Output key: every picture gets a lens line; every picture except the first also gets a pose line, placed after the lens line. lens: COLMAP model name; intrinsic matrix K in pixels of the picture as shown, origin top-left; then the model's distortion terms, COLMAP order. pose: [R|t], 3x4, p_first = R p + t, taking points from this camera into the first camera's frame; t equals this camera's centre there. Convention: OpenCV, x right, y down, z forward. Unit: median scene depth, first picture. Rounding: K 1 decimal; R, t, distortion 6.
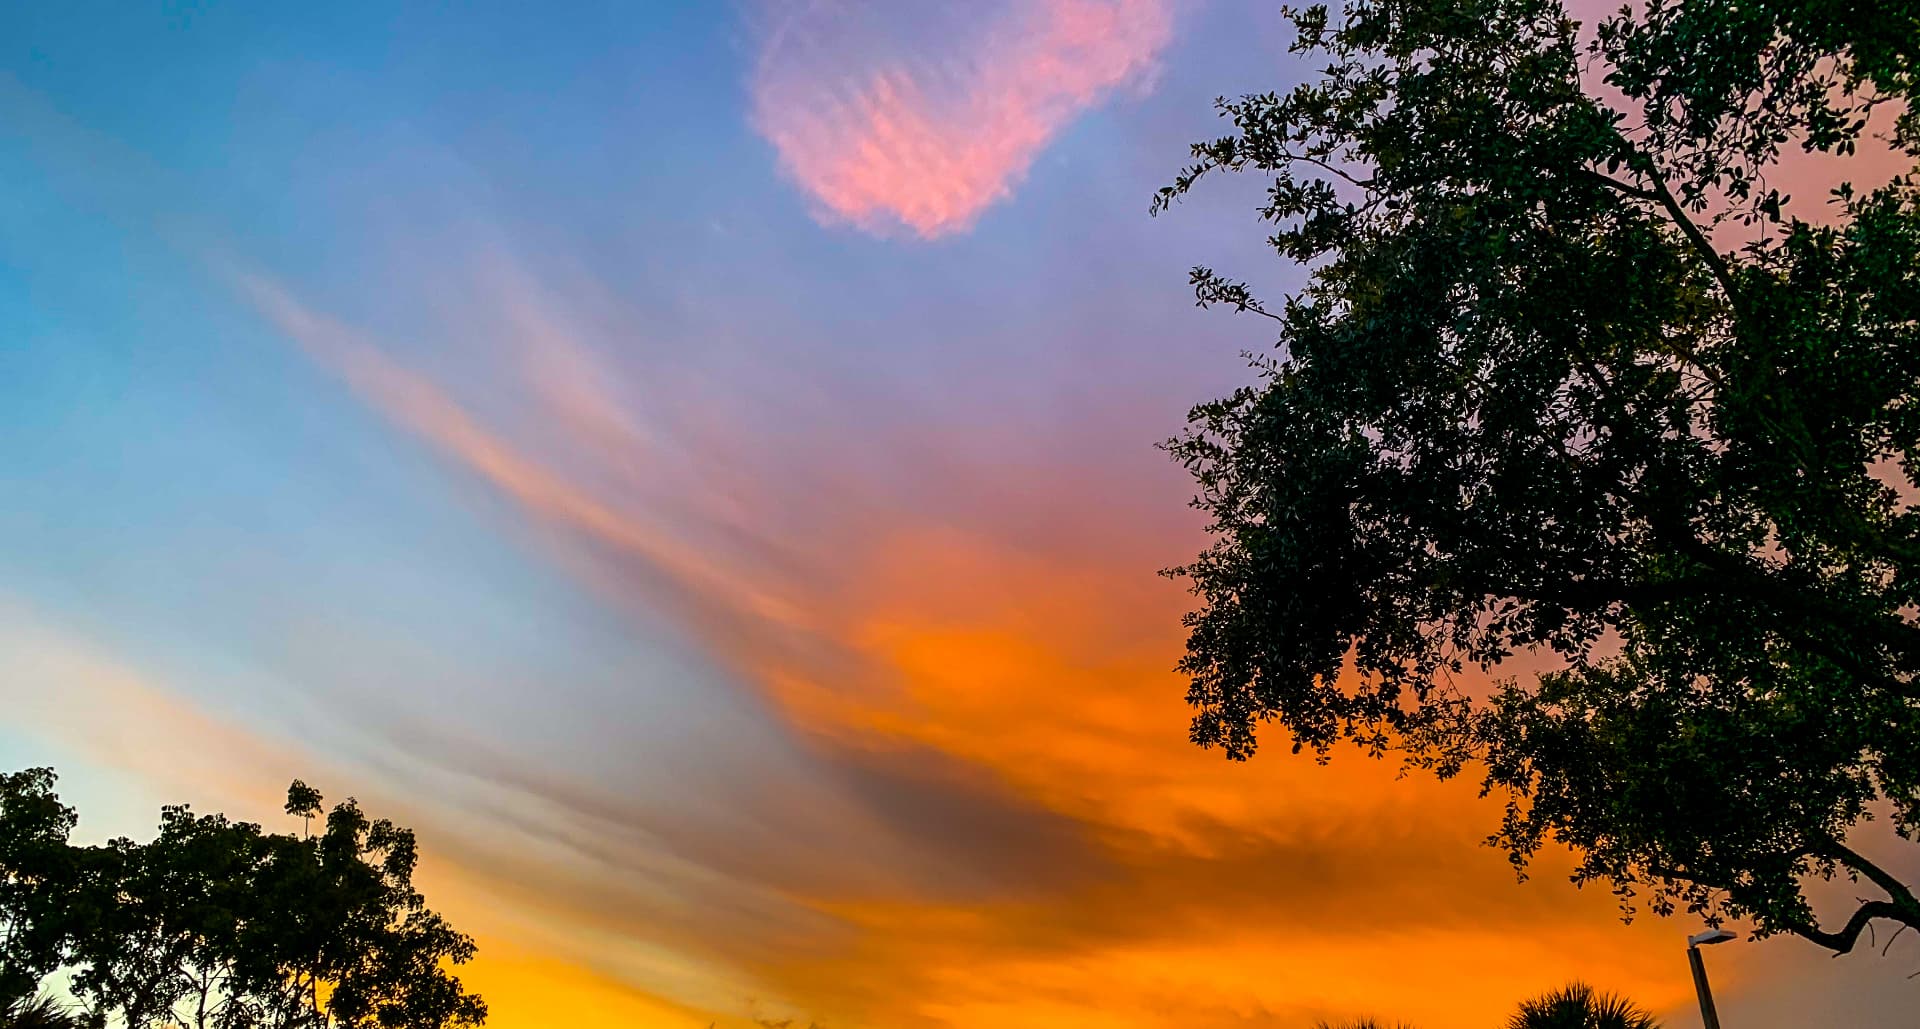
lens RADIAL K [[1500.2, 0, 960.0], [0, 1500.2, 514.5], [0, 0, 1]] dist [-0.003317, -0.008799]
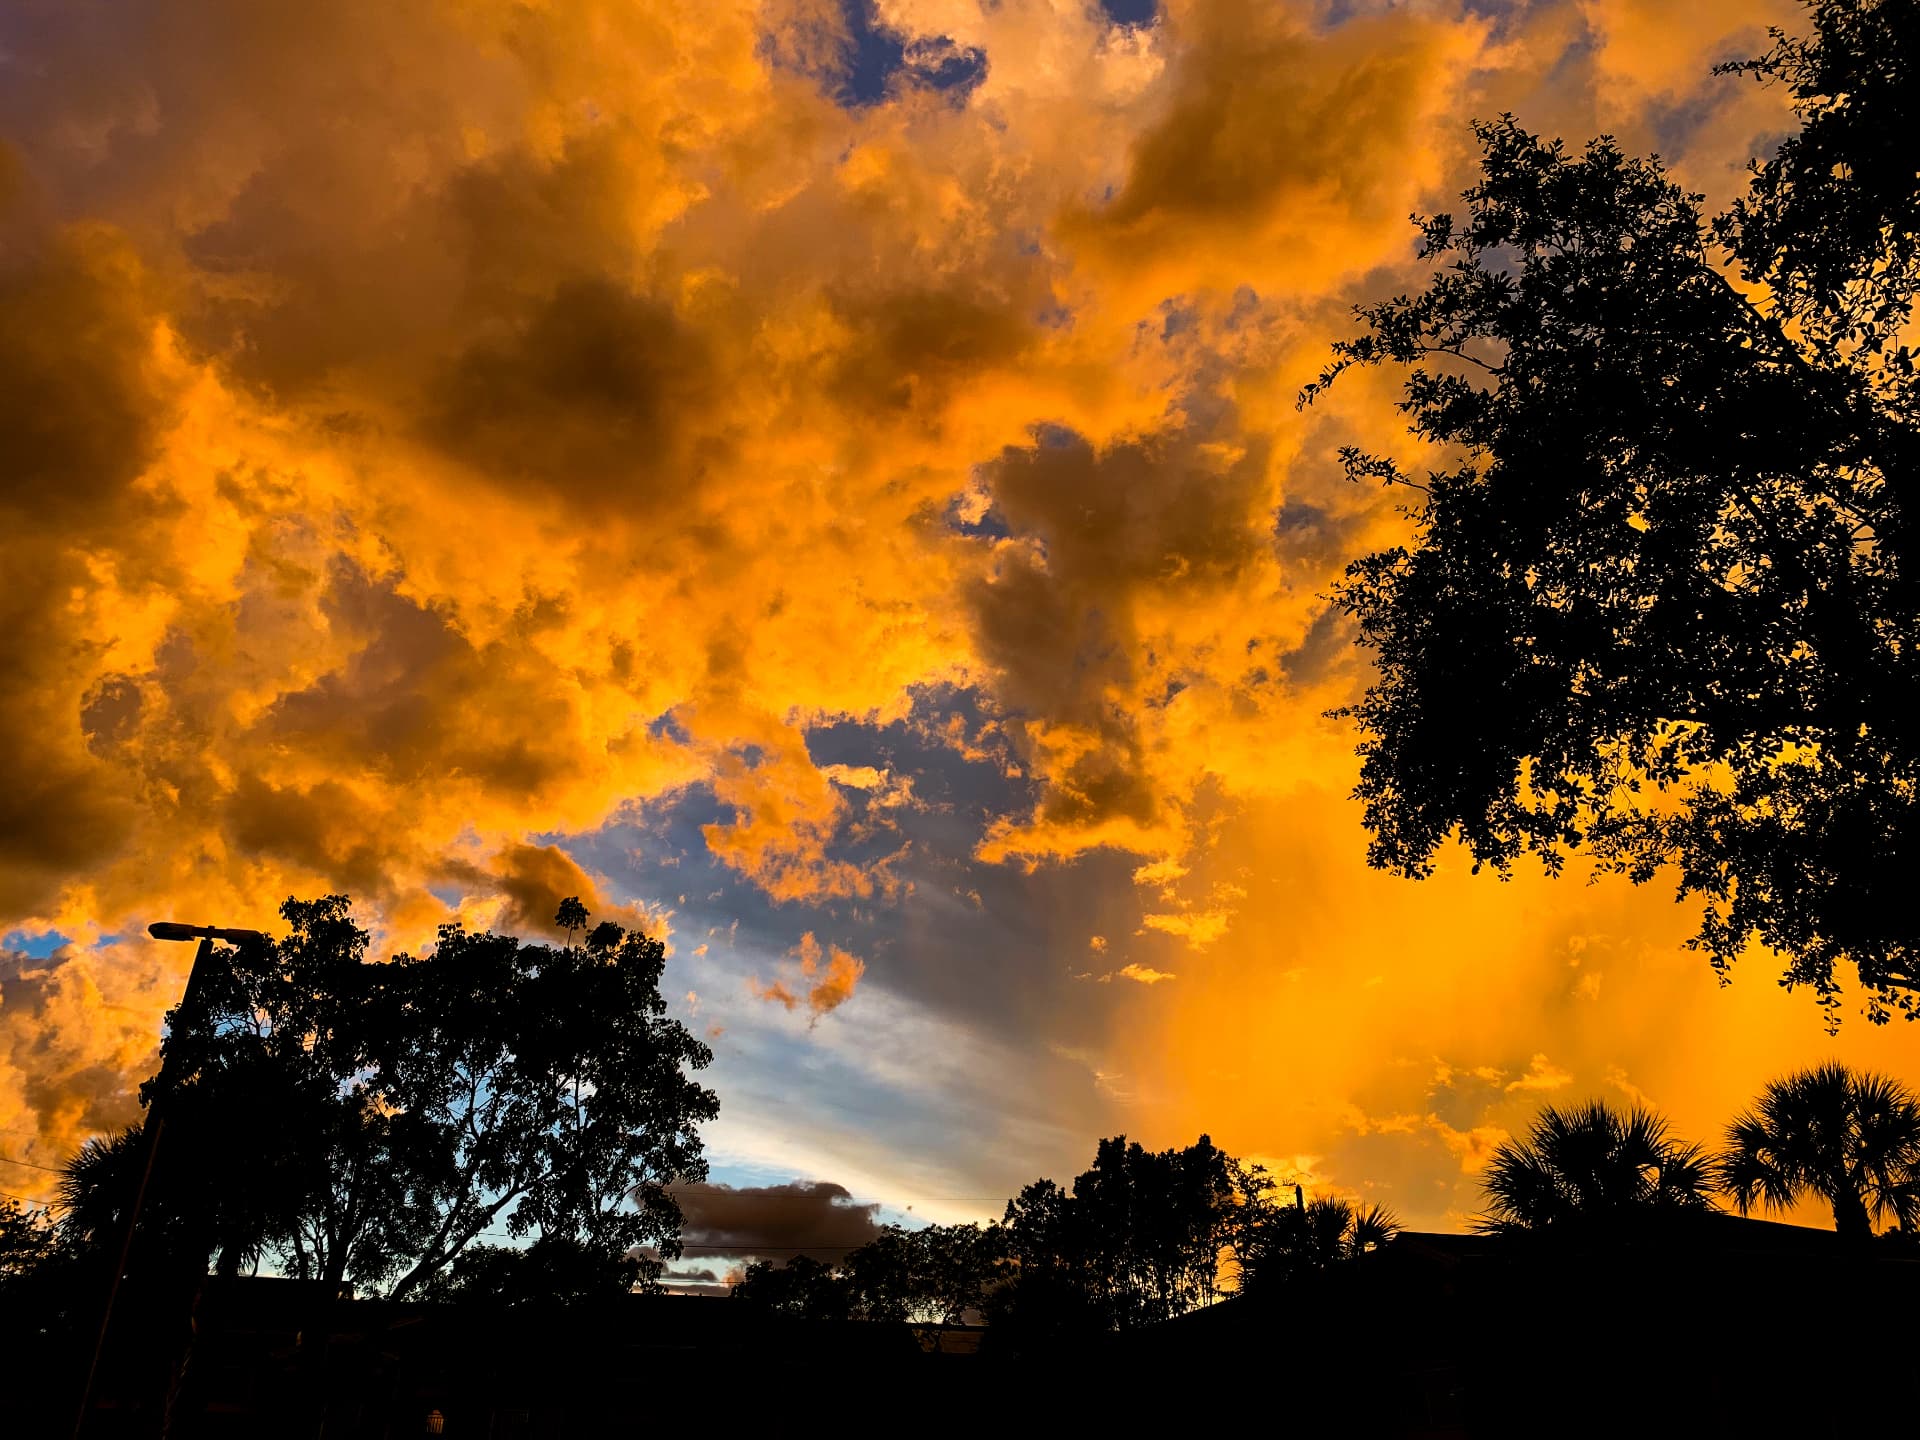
lens RADIAL K [[1206.8, 0, 960.0], [0, 1206.8, 720.0], [0, 0, 1]] dist [-0.001658, -0.005199]
pose [[0.990237, -0.041398, -0.133103, -0.012797], [0.034818, 0.998072, -0.051387, 0.081679], [0.134974, 0.046251, 0.989769, 0.118728]]
